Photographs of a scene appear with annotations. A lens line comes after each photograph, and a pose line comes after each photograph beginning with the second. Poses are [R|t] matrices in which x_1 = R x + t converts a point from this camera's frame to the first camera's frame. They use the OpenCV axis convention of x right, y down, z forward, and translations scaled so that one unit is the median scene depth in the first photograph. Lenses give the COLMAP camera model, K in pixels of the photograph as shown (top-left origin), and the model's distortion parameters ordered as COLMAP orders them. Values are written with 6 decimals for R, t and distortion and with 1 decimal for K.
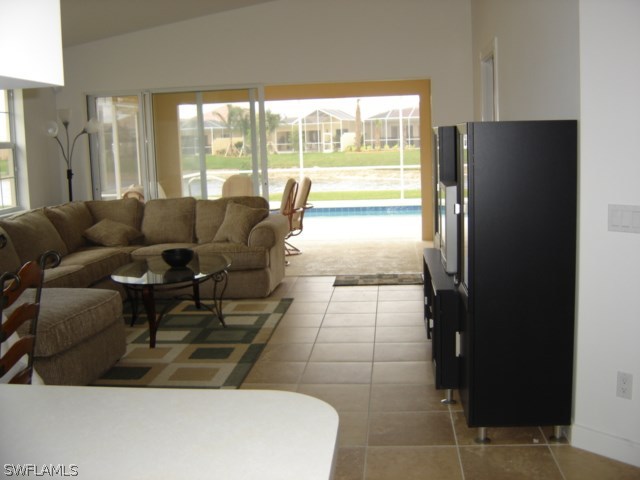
lens RADIAL K [[705.0, 0, 320.5], [0, 705.0, 237.9], [0, 0, 1]] dist [-0.136172, 0.000000]
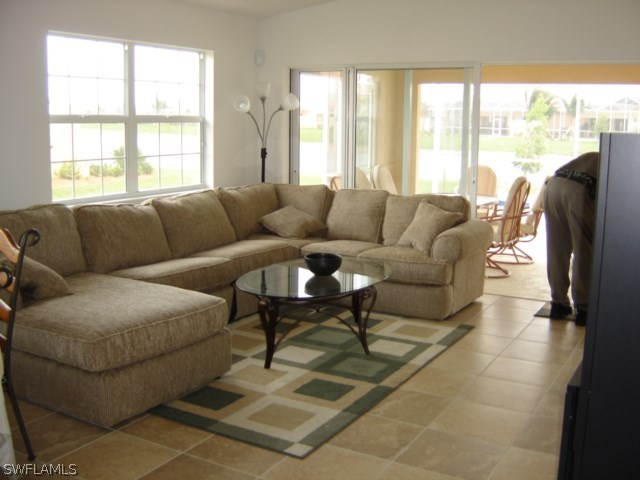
lens RADIAL K [[705.0, 0, 319.5], [0, 705.0, 240.9], [0, 0, 1]] dist [-0.136172, 0.000000]
pose [[0.909877, 0.115735, -0.398410, 0.107727], [-0.101876, 0.993227, 0.055864, -0.039452], [0.402177, -0.010241, 0.915505, 0.180048]]
